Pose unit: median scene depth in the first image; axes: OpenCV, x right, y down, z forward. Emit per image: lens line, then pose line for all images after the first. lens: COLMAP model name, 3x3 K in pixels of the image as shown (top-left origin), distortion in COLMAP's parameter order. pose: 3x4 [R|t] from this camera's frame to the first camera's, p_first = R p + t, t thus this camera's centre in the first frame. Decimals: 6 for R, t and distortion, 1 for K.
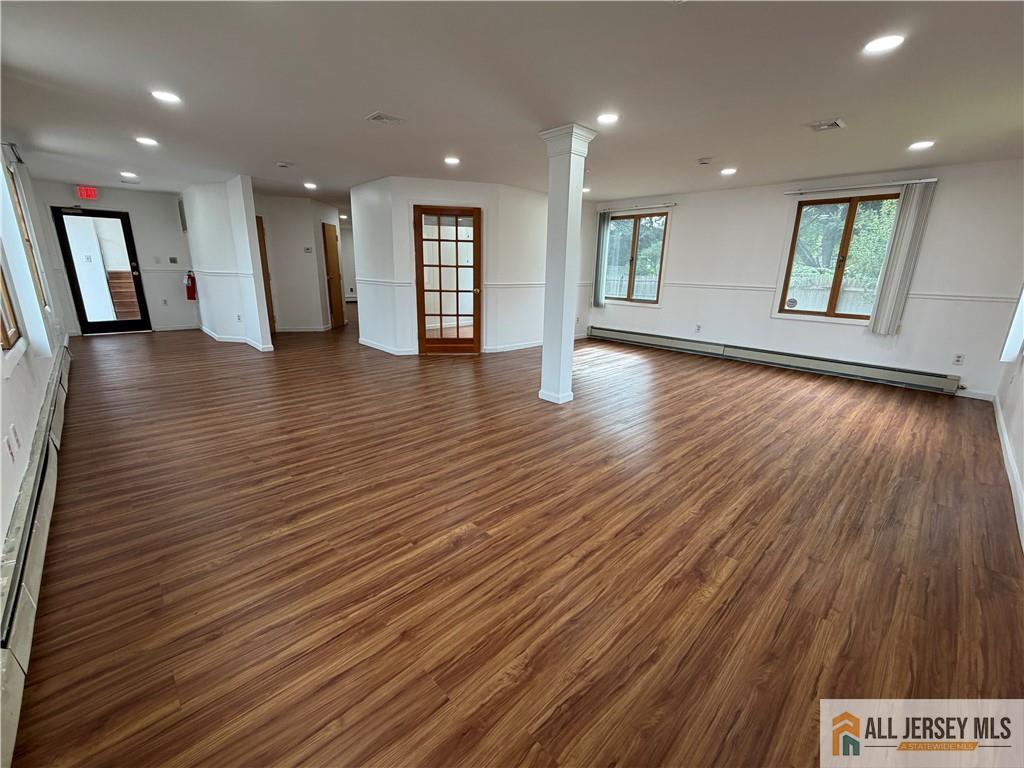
lens RADIAL K [[418.7, 0, 506.9], [0, 418.7, 383.6], [0, 0, 1]] dist [0.000466, -0.000068]
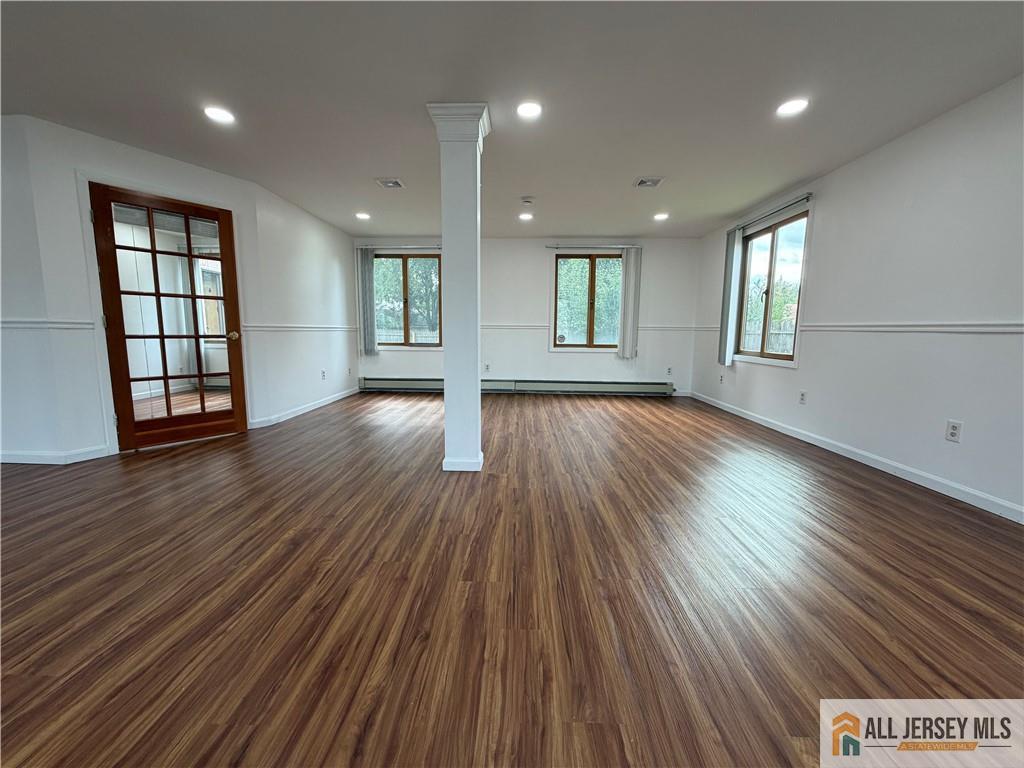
lens RADIAL K [[408.3, 0, 512.0], [0, 408.3, 384.0], [0, 0, 1]] dist [-0.001783, -0.000069]
pose [[0.719375, -0.105432, 0.686574, -0.236678], [0.190258, 0.980522, -0.048776, -0.042769], [-0.668058, 0.165714, 0.725422, 0.318583]]
